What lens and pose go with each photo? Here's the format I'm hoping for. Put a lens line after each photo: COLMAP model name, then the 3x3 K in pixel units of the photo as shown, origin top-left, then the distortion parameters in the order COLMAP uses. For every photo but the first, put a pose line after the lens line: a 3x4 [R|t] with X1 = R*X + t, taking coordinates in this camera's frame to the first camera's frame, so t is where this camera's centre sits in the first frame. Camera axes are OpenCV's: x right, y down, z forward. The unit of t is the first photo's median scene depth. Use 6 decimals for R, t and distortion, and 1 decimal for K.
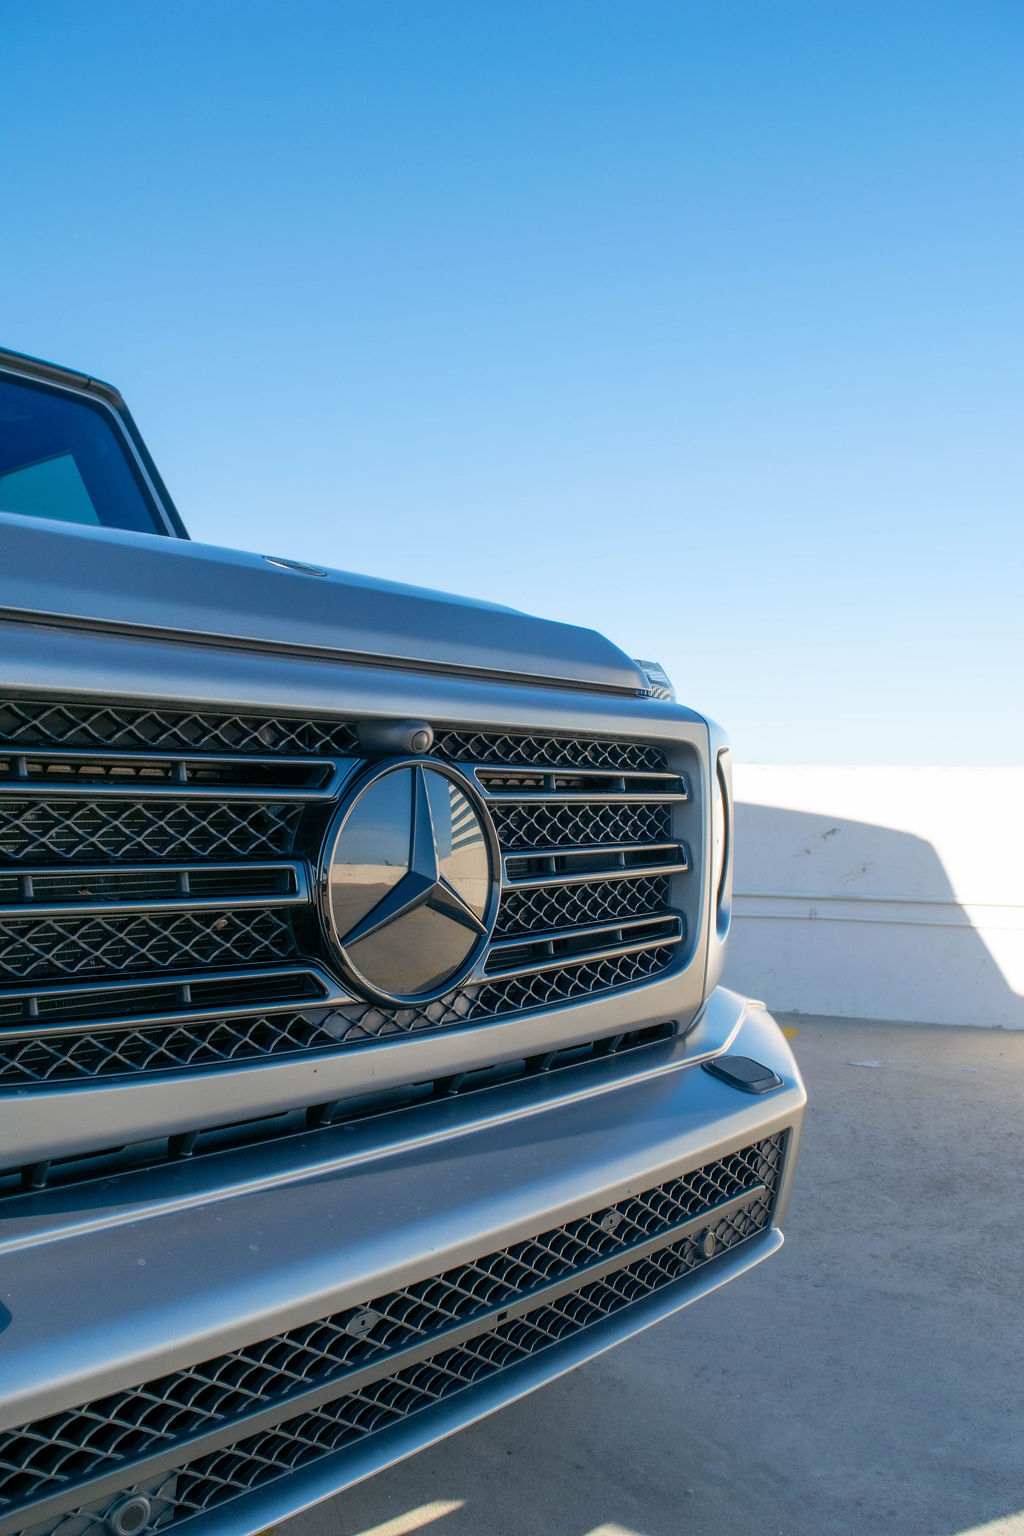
lens RADIAL K [[1227.1, 0, 512.0], [0, 1227.1, 768.0], [0, 0, 1]] dist [-0.110525, 0.001611]
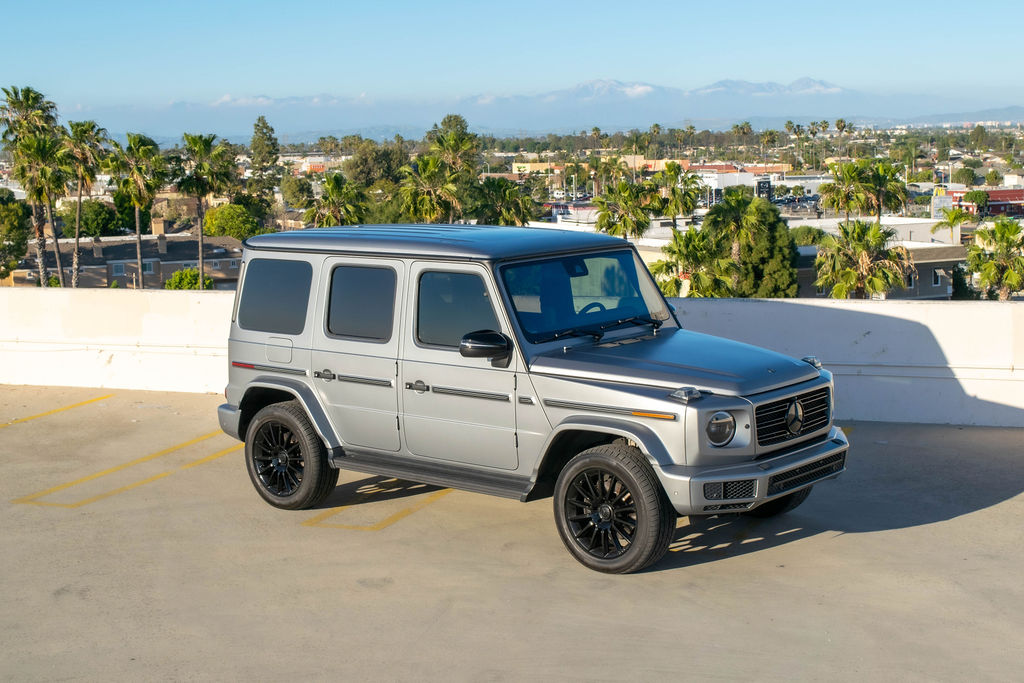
lens RADIAL K [[1595.3, 0, 512.0], [0, 1595.3, 341.5], [0, 0, 1]] dist [-0.043666, -0.155437]
pose [[0.998924, -0.045481, 0.009070, -1.631920], [0.043509, 0.986773, 0.156159, -1.704770], [-0.016053, -0.155596, 0.987690, -7.406270]]
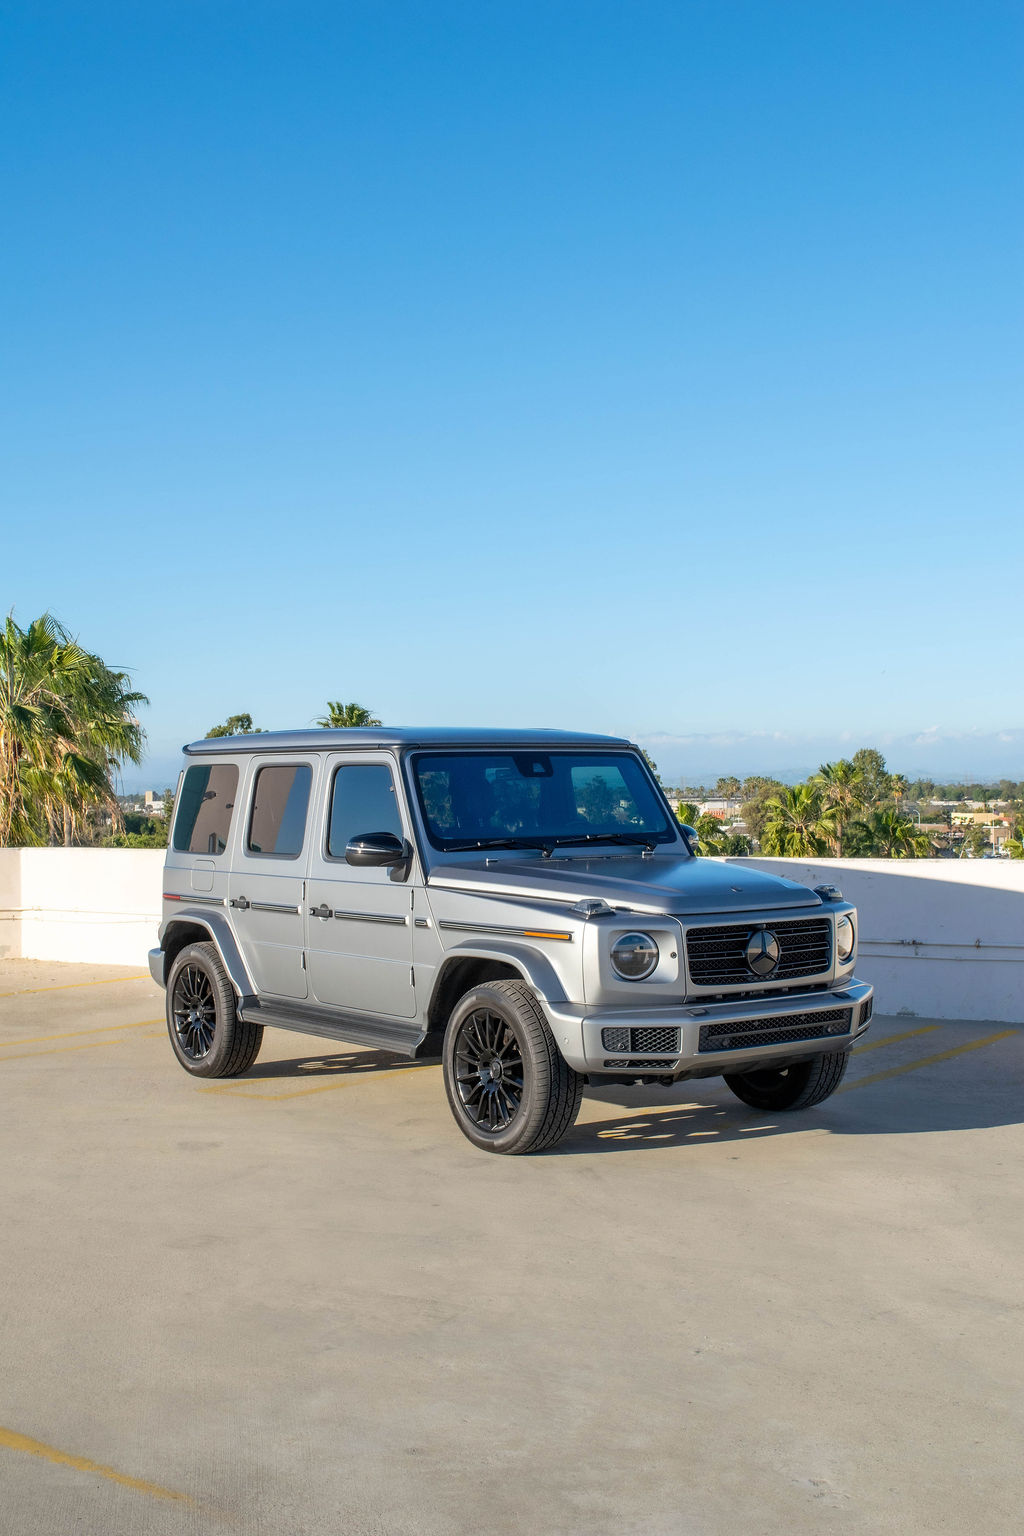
lens RADIAL K [[1898.9, 0, 512.0], [0, 1898.9, 768.0], [0, 0, 1]] dist [-0.069458, 0.003411]
pose [[0.974618, -0.032537, -0.221497, 0.629393], [0.035712, 0.999309, 0.010343, -0.742574], [0.221007, -0.017991, 0.975106, -6.463972]]
